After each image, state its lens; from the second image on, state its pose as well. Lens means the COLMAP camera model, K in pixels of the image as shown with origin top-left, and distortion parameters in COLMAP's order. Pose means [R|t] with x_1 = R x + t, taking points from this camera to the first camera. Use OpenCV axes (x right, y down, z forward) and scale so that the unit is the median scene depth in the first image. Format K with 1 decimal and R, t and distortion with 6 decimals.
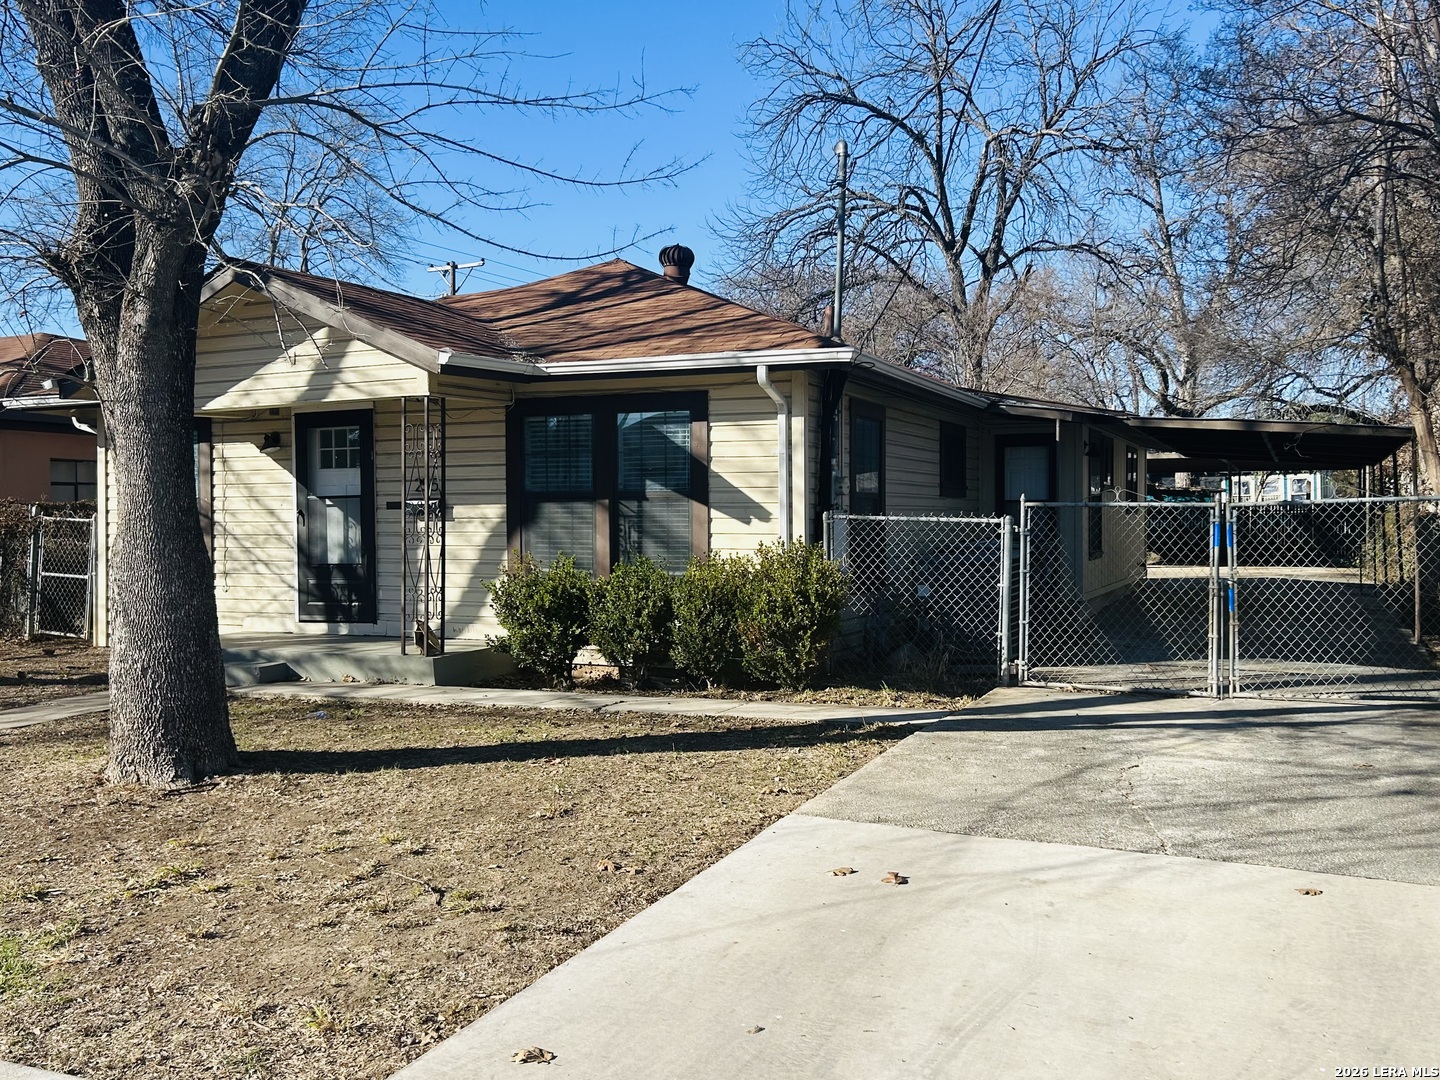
lens RADIAL K [[1297.9, 0, 721.8], [0, 1297.9, 537.7], [0, 0, 1]] dist [0.069007, -0.009166]
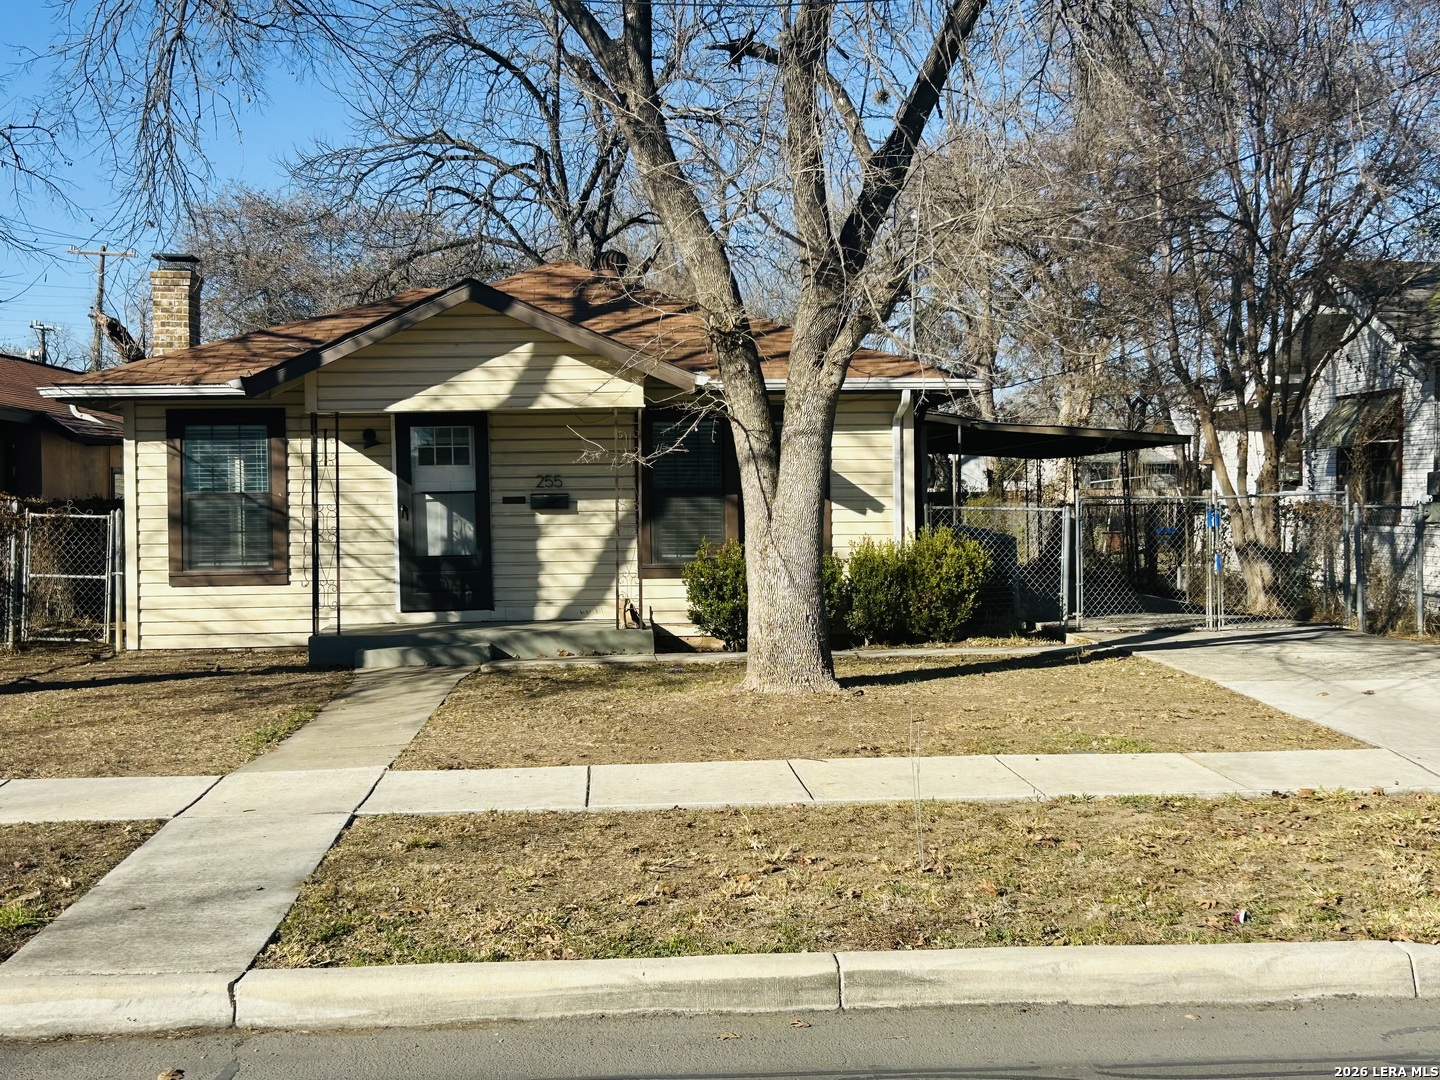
lens RADIAL K [[1712.4, 0, 723.2], [0, 1712.4, 548.0], [0, 0, 1]] dist [0.131686, 0.000000]
pose [[0.891636, -0.017815, 0.452402, -0.828987], [0.013721, 0.999830, 0.012329, -0.000471], [-0.452545, -0.004785, 0.891729, -0.392774]]
